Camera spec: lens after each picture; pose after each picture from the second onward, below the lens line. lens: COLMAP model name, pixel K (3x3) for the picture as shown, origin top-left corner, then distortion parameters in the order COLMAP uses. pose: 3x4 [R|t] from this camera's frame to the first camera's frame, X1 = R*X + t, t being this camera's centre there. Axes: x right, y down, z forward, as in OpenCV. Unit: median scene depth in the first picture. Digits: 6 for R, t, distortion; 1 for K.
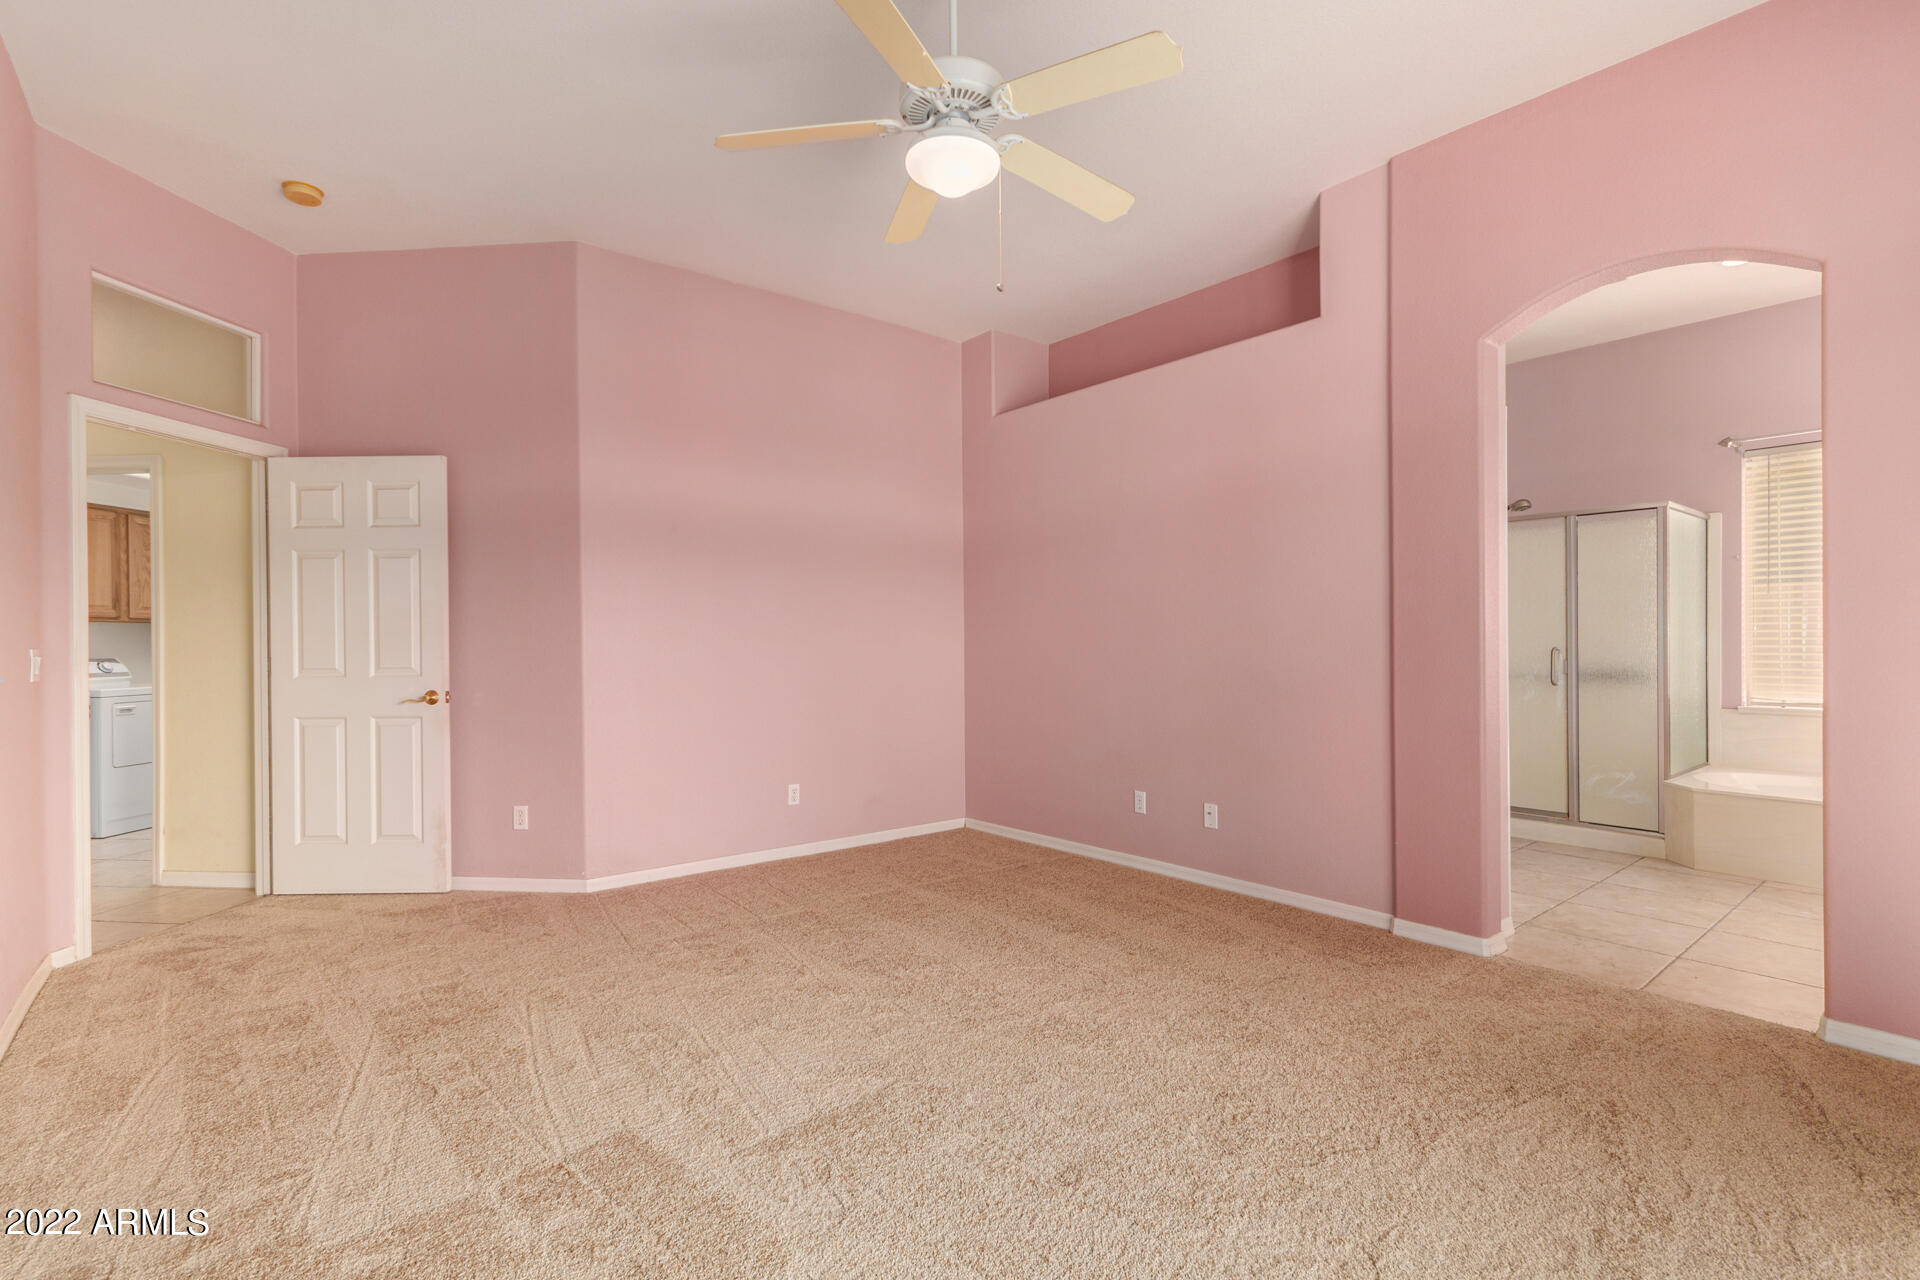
lens RADIAL K [[892.0, 0, 954.2], [0, 892.0, 644.2], [0, 0, 1]] dist [0.001416, 0.002201]
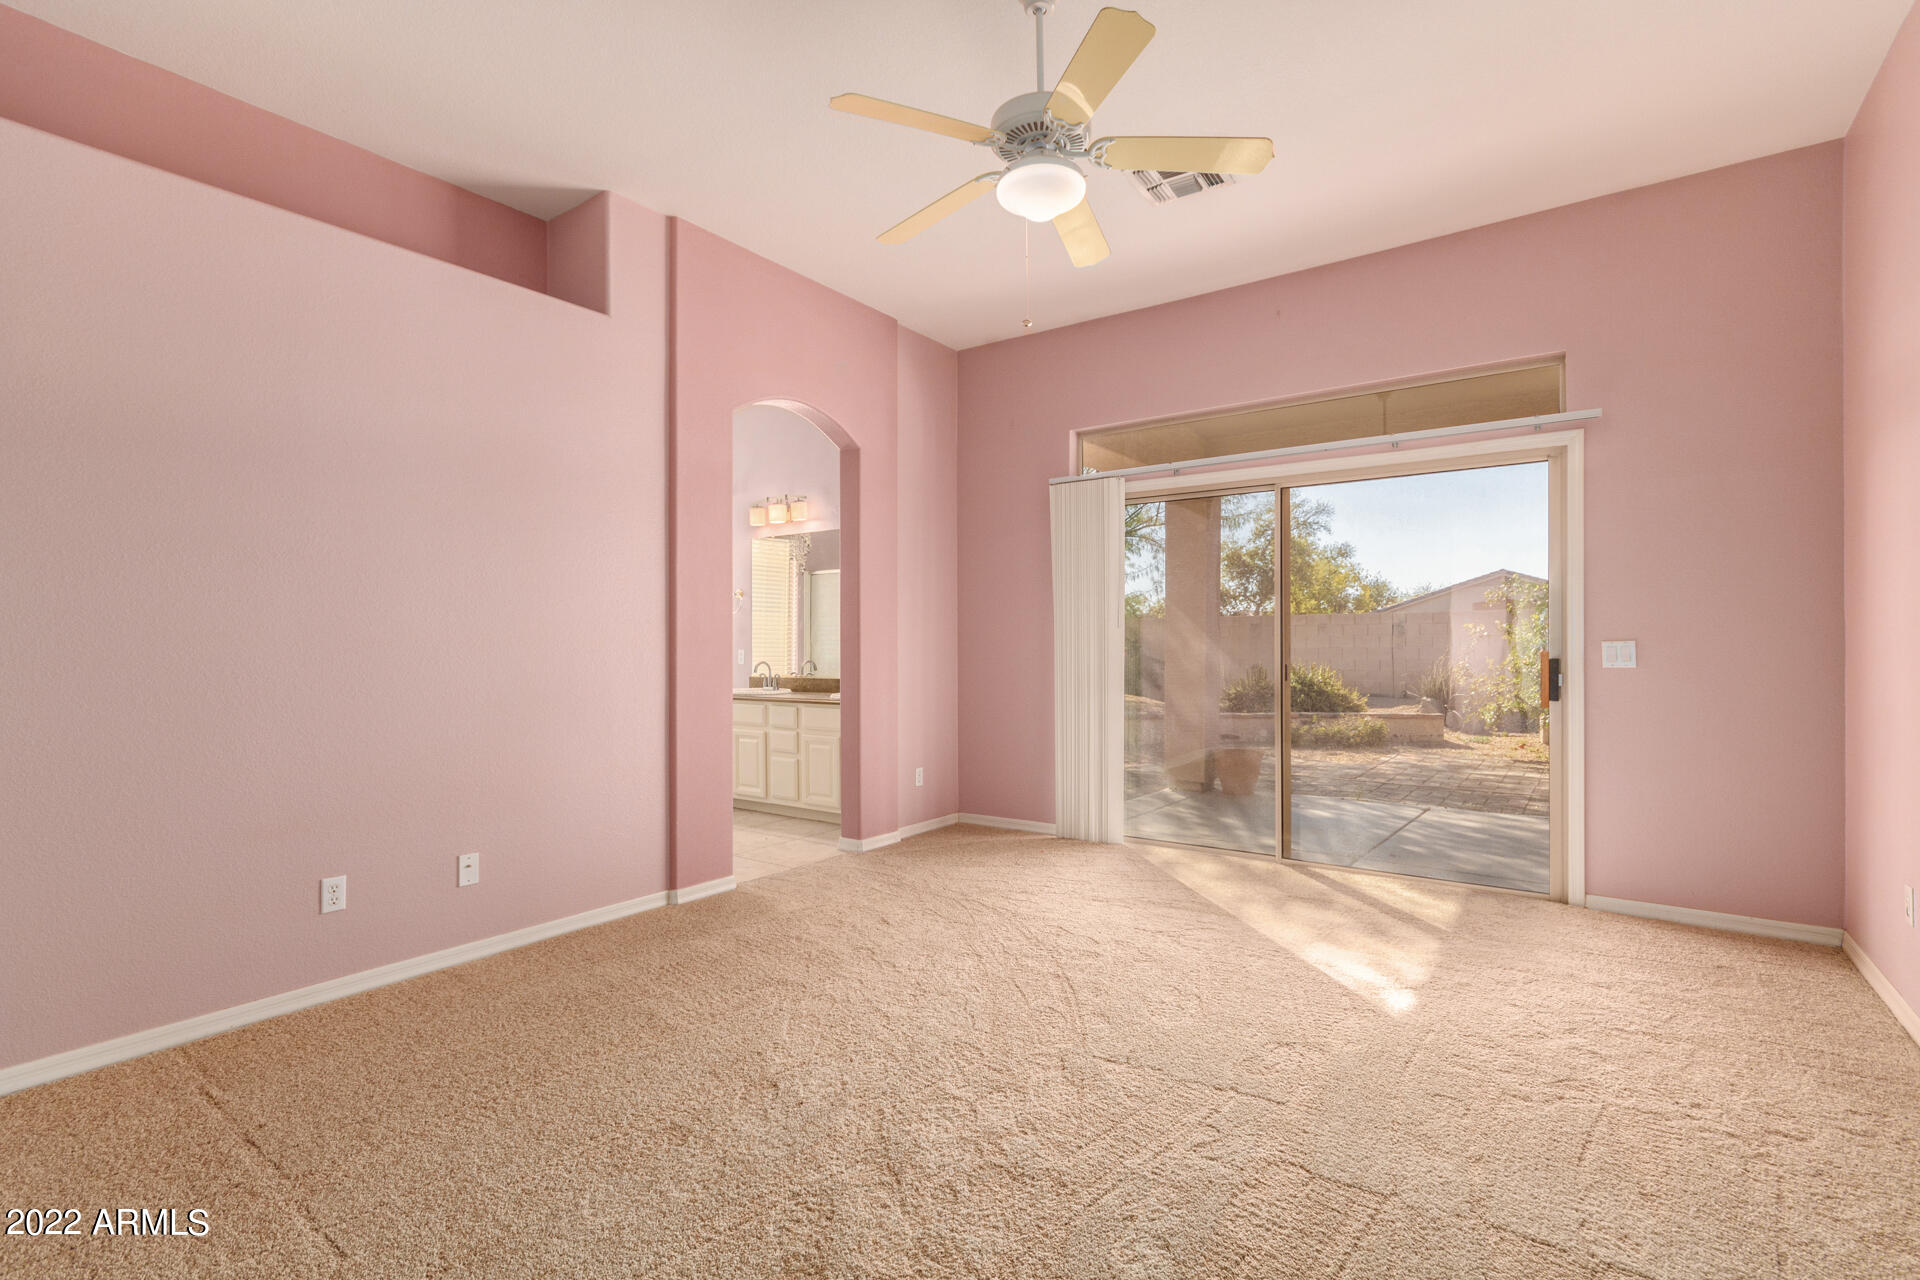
lens RADIAL K [[892.0, 0, 968.9], [0, 892.0, 639.9], [0, 0, 1]] dist [0.001416, 0.002201]
pose [[-0.261966, 0.008546, 0.965039, -0.574120], [0.009169, 0.999938, -0.006366, 0.003031], [-0.965034, 0.007181, -0.262028, 0.783926]]
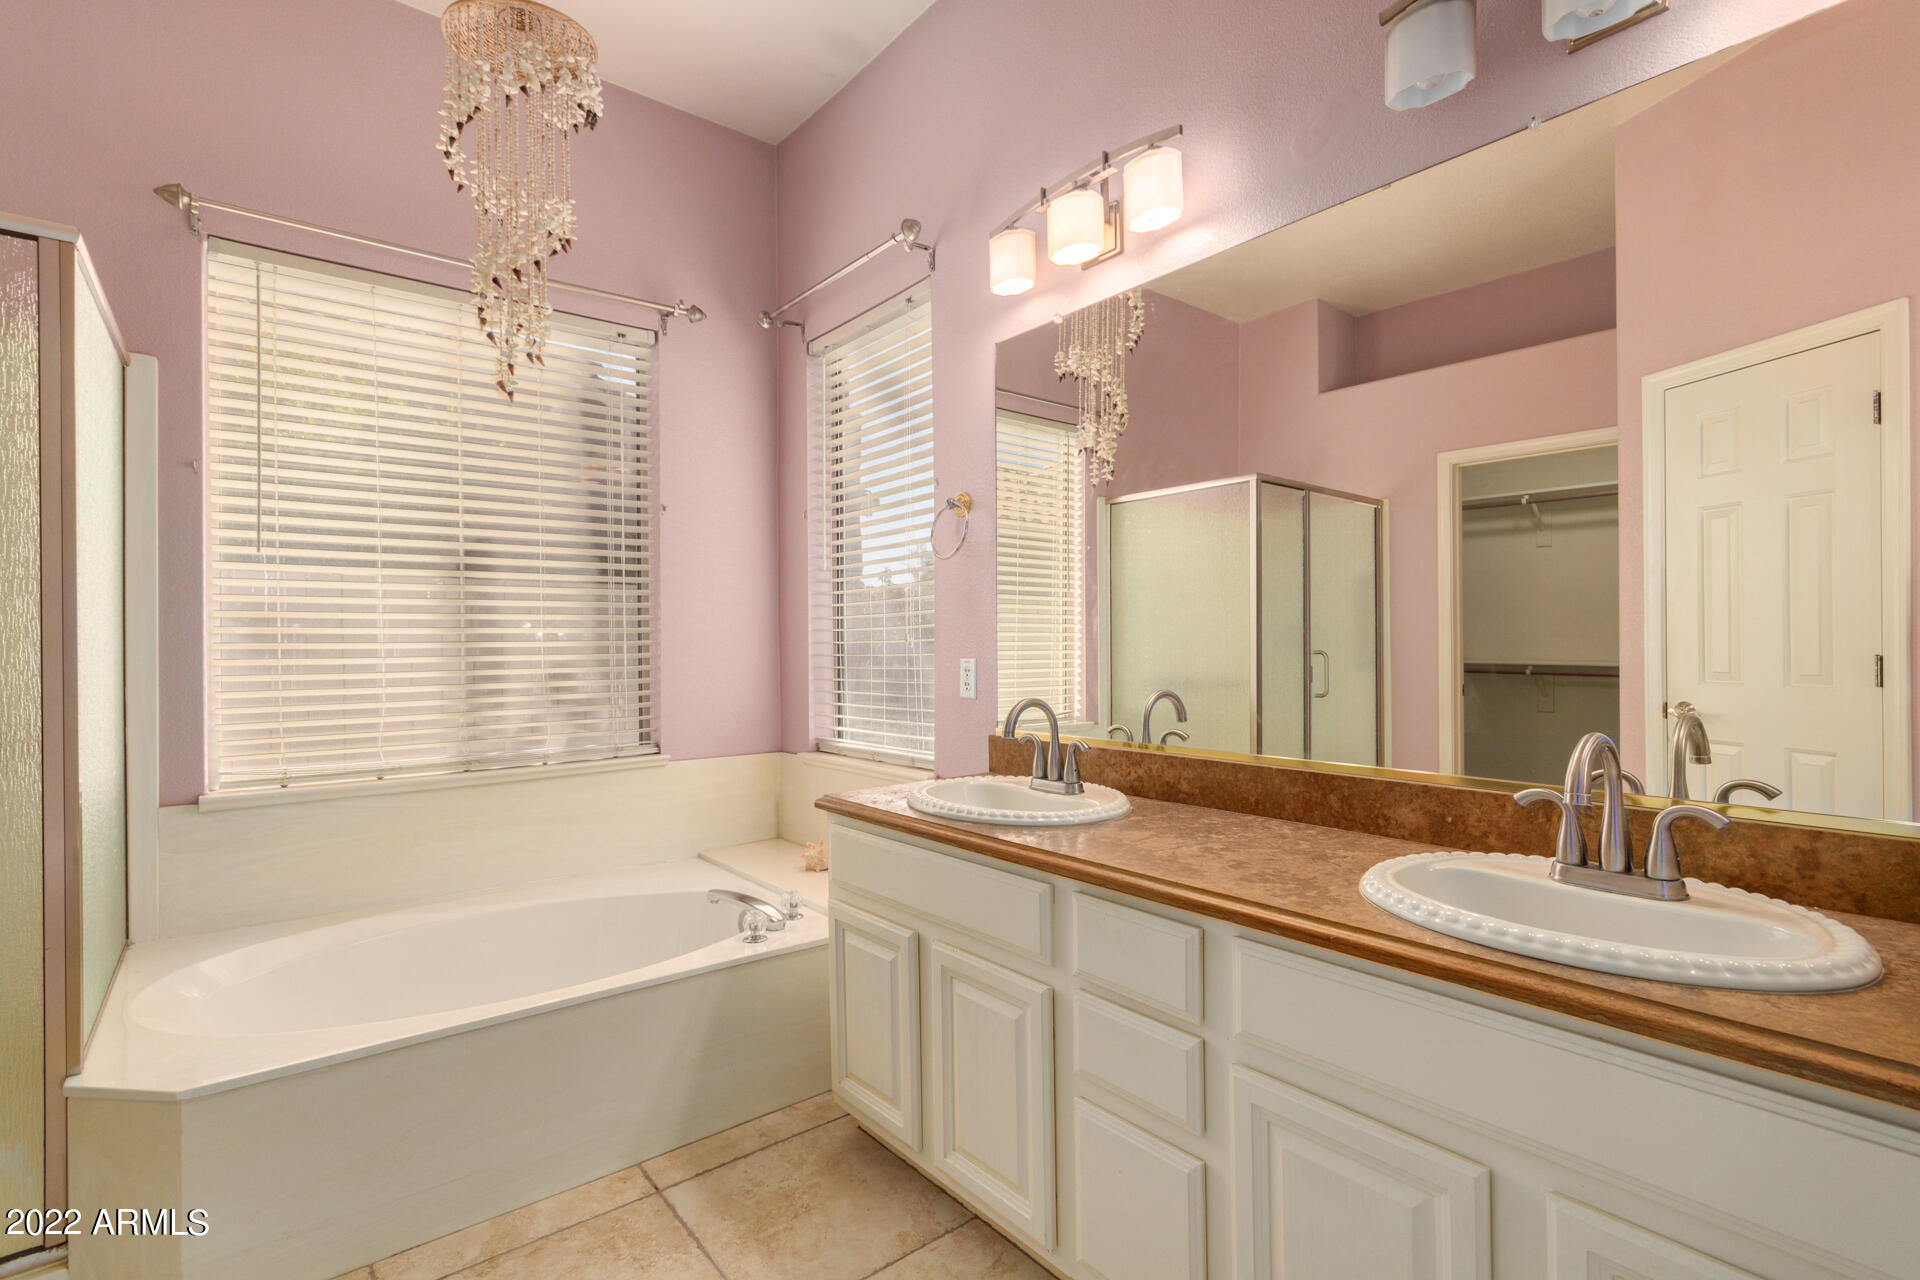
lens RADIAL K [[892.0, 0, 966.1], [0, 892.0, 646.4], [0, 0, 1]] dist [0.001416, 0.002201]
pose [[0.000203, 0.002996, 0.999995, 0.527458], [0.009411, 0.999951, -0.002998, -0.002333], [-0.999956, 0.009412, 0.000174, 0.758963]]
